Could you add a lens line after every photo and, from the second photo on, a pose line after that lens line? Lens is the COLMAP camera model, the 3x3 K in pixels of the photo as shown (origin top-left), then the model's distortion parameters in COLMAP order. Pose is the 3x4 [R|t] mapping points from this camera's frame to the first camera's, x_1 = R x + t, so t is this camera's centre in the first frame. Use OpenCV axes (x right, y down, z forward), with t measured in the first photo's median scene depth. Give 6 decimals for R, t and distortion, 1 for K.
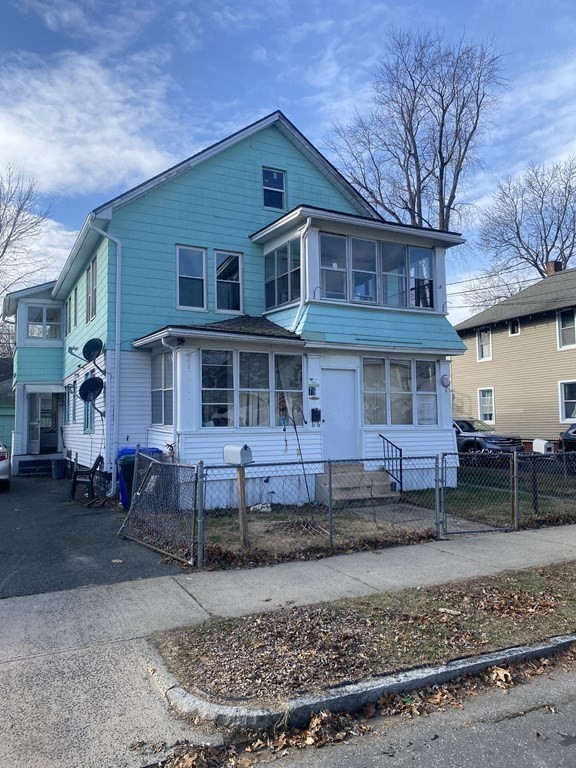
lens RADIAL K [[585.1, 0, 288.2], [0, 585.1, 395.2], [0, 0, 1]] dist [0.010326, -0.003758]
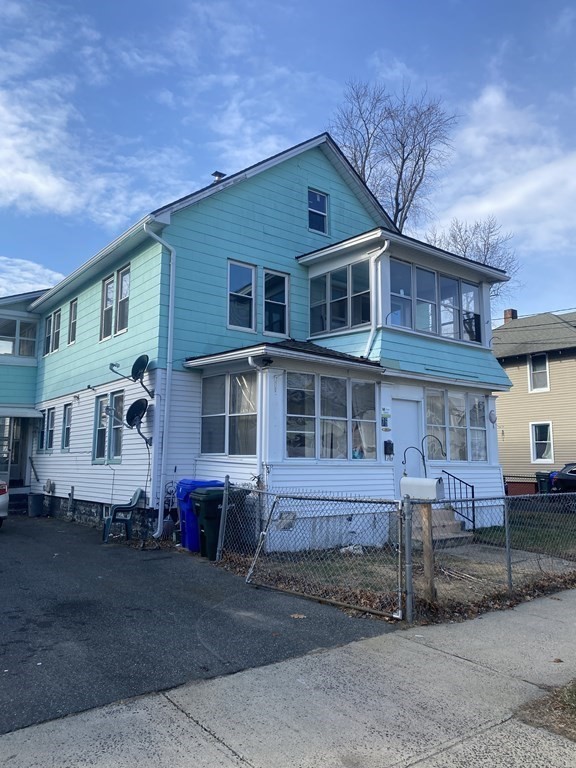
lens RADIAL K [[587.3, 0, 290.0], [0, 587.3, 388.7], [0, 0, 1]] dist [0.032084, -0.047763]
pose [[0.983600, 0.040758, 0.175699, -0.265095], [-0.027376, 0.996583, -0.077929, 0.016840], [-0.178275, 0.071841, 0.981355, 0.094958]]
